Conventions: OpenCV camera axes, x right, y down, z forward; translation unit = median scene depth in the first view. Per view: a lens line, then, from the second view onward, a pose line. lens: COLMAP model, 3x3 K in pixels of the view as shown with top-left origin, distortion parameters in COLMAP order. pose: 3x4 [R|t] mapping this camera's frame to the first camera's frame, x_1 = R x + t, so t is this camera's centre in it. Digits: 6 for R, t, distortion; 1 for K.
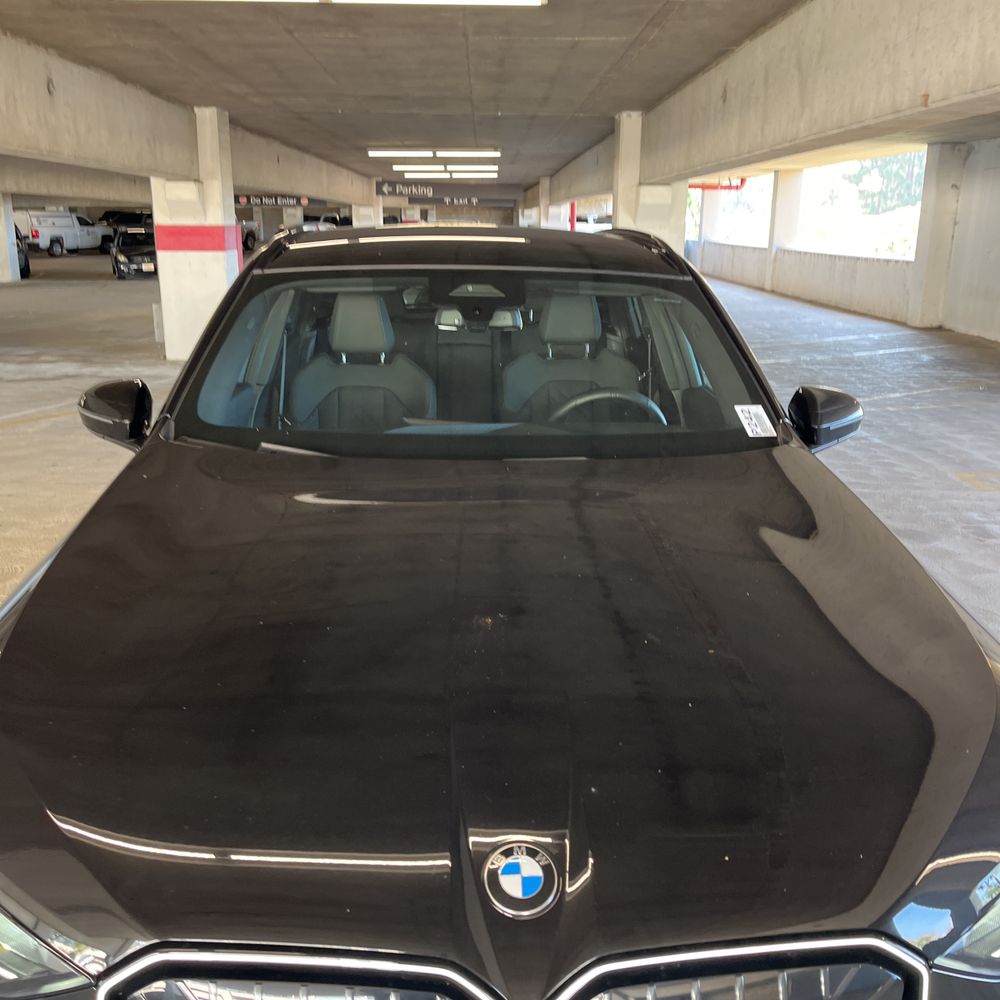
lens RADIAL K [[1012.8, 0, 502.2], [0, 1012.8, 506.2], [0, 0, 1]] dist [0.021681, 0.000000]
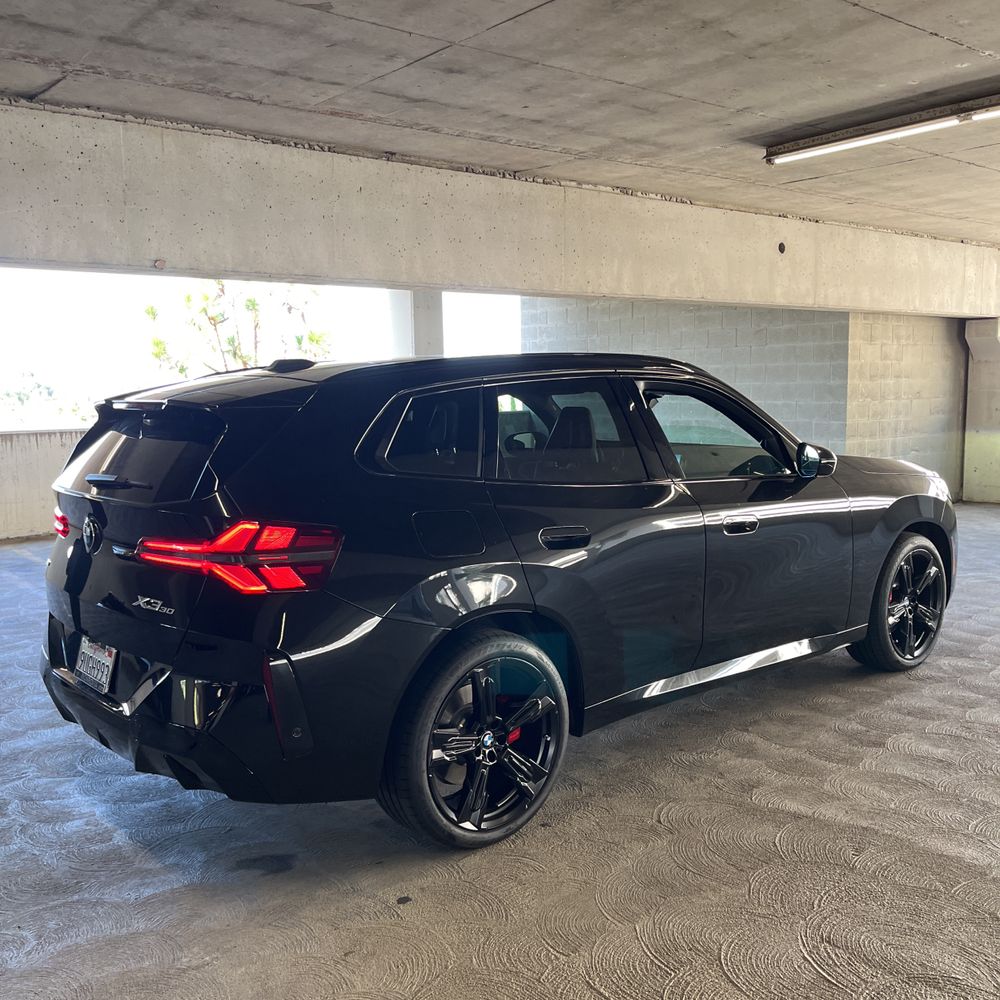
lens RADIAL K [[1012.8, 0, 516.1], [0, 1012.8, 496.3], [0, 0, 1]] dist [0.021681, 0.000000]
pose [[-0.622281, -0.098953, 0.776514, -0.481691], [0.215294, 0.932088, 0.291310, -0.218916], [-0.752605, 0.348455, -0.558717, 0.806115]]
